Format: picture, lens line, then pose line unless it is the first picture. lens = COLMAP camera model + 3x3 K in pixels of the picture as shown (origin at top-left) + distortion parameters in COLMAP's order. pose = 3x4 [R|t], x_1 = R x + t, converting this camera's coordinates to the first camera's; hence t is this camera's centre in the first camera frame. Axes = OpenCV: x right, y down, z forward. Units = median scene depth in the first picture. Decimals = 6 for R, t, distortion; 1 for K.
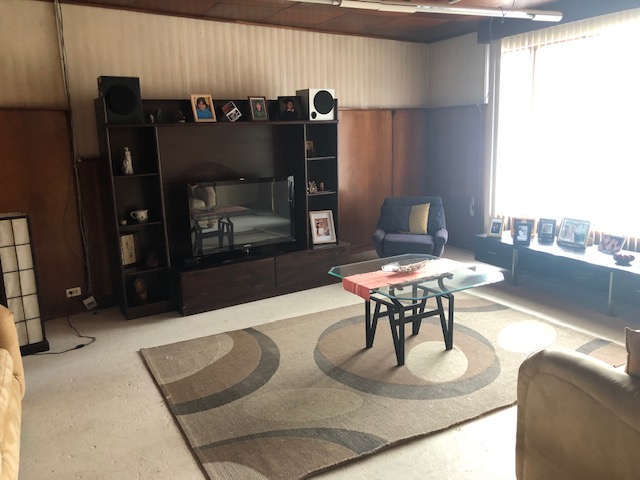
lens RADIAL K [[539.9, 0, 322.9], [0, 539.9, 239.6], [0, 0, 1]] dist [0.000790, 0.045407]
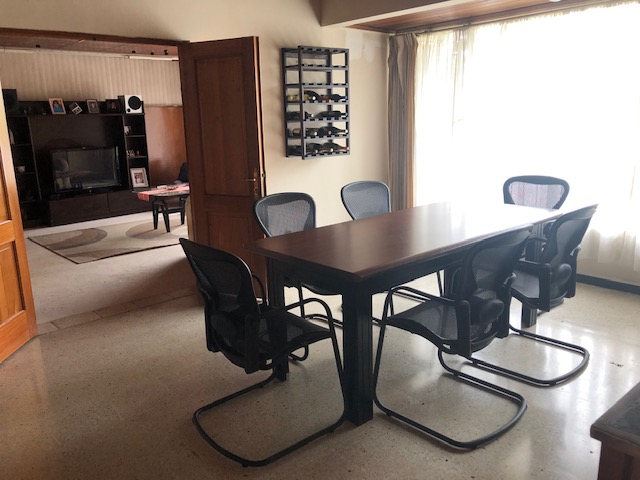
lens RADIAL K [[539.9, 0, 318.4], [0, 539.9, 226.2], [0, 0, 1]] dist [0.000790, 0.045407]
pose [[0.973025, -0.049804, 0.225259, 0.163238], [0.051890, 0.998647, -0.003350, 0.169110], [-0.224787, 0.014948, 0.974293, -0.781851]]
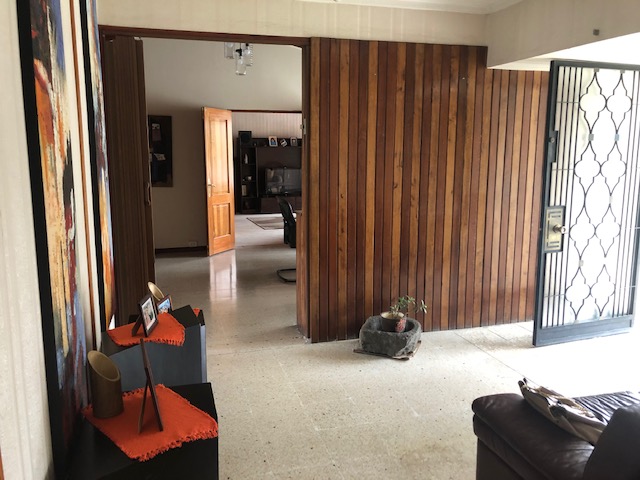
lens RADIAL K [[539.9, 0, 318.7], [0, 539.9, 239.2], [0, 0, 1]] dist [0.000790, 0.045407]
pose [[0.983020, 0.052151, -0.175933, 0.478108], [-0.058038, 0.997908, -0.028476, 0.294700], [0.174080, 0.038204, 0.983990, -1.522525]]
